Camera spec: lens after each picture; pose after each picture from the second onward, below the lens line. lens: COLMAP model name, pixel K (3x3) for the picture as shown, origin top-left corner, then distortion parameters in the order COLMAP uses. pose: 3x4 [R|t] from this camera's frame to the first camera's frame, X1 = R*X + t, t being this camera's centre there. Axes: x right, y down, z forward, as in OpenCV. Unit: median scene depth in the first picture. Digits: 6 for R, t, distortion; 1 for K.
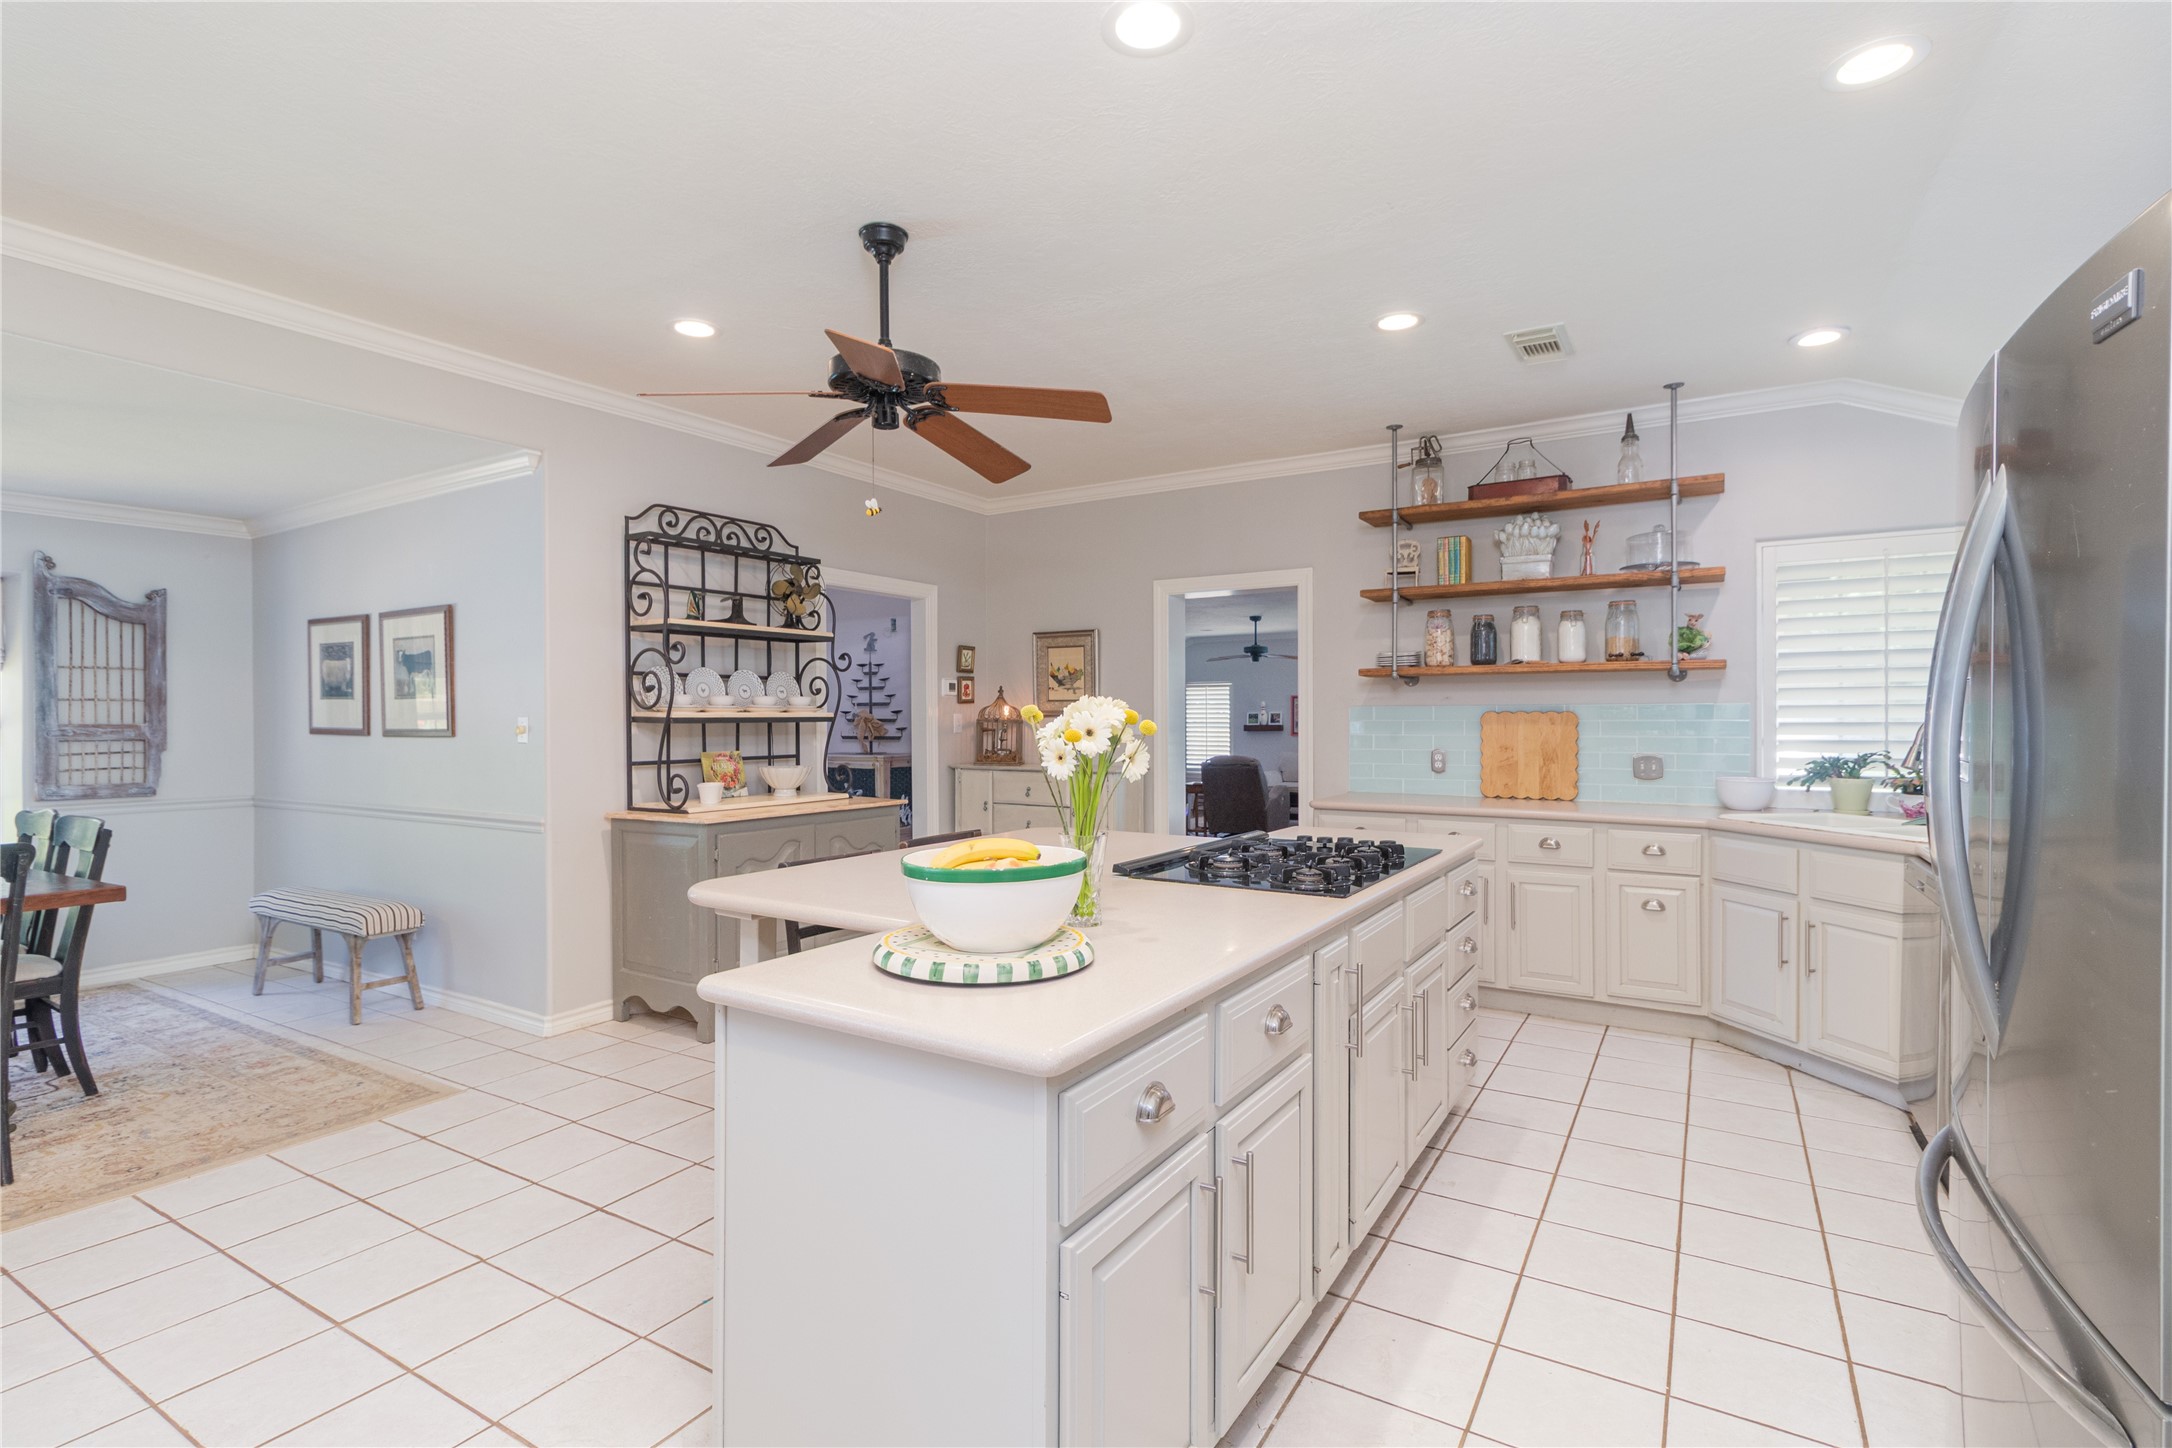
lens RADIAL K [[1013.8, 0, 1100.6], [0, 1013.8, 722.2], [0, 0, 1]] dist [0.009654, -0.000401]
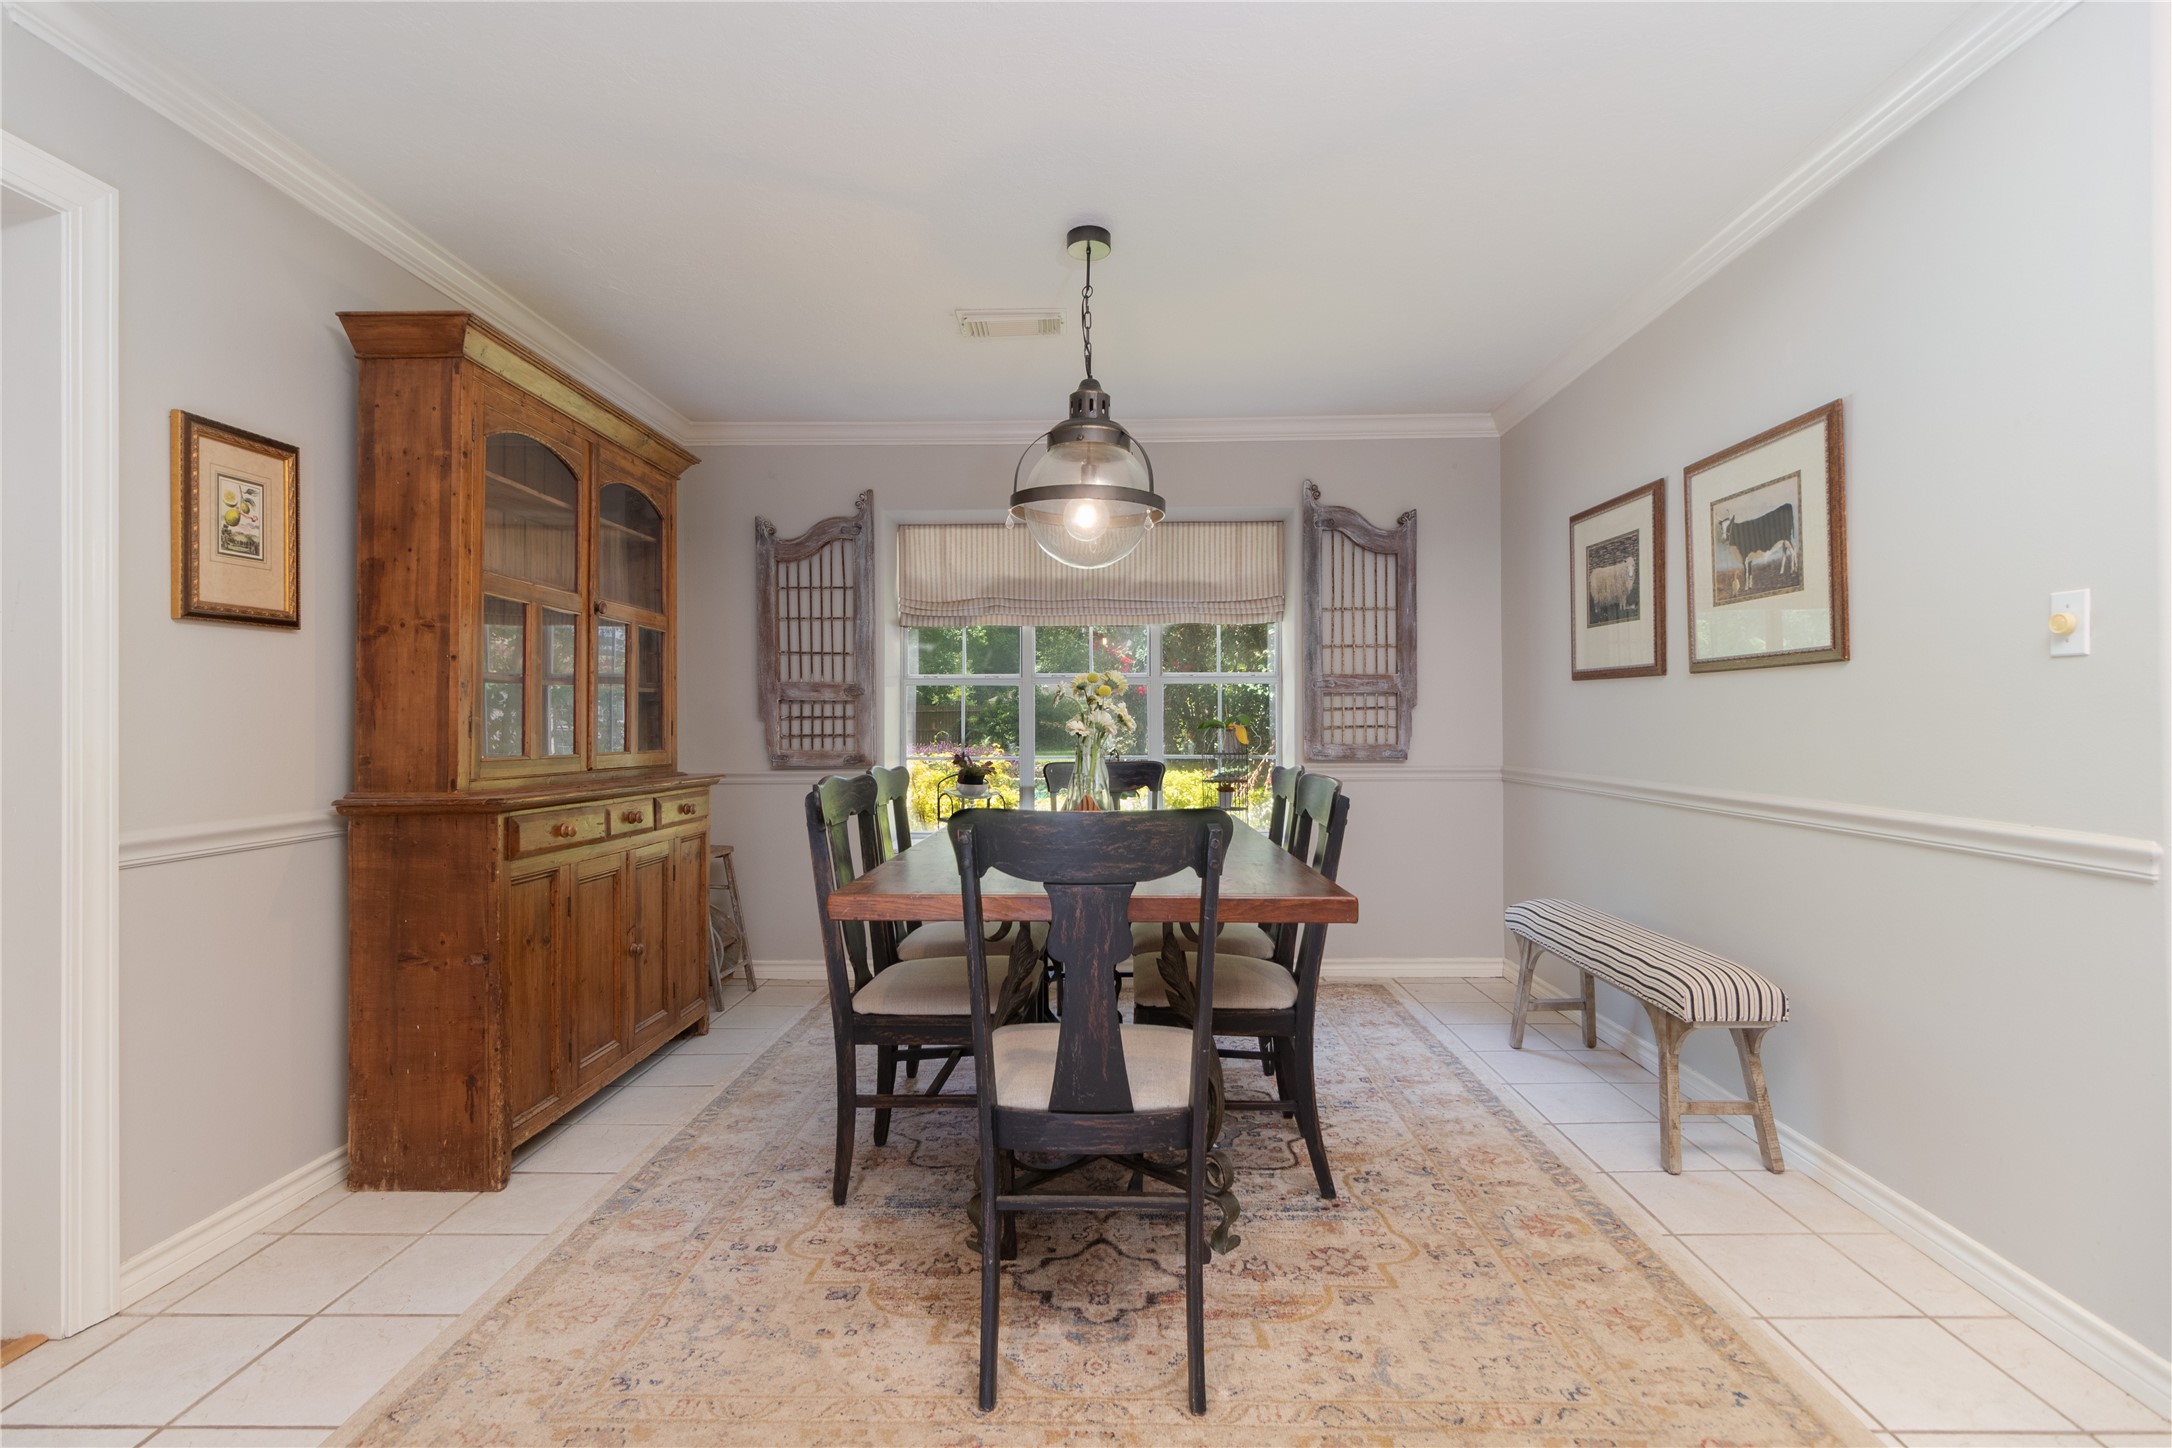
lens RADIAL K [[1013.8, 0, 1105.8], [0, 1013.8, 718.1], [0, 0, 1]] dist [0.009654, -0.000401]
pose [[0.503852, -0.002334, -0.863787, -0.390375], [0.001345, 0.999997, -0.001917, 0.044460], [0.863789, -0.000196, 0.503854, 0.433857]]
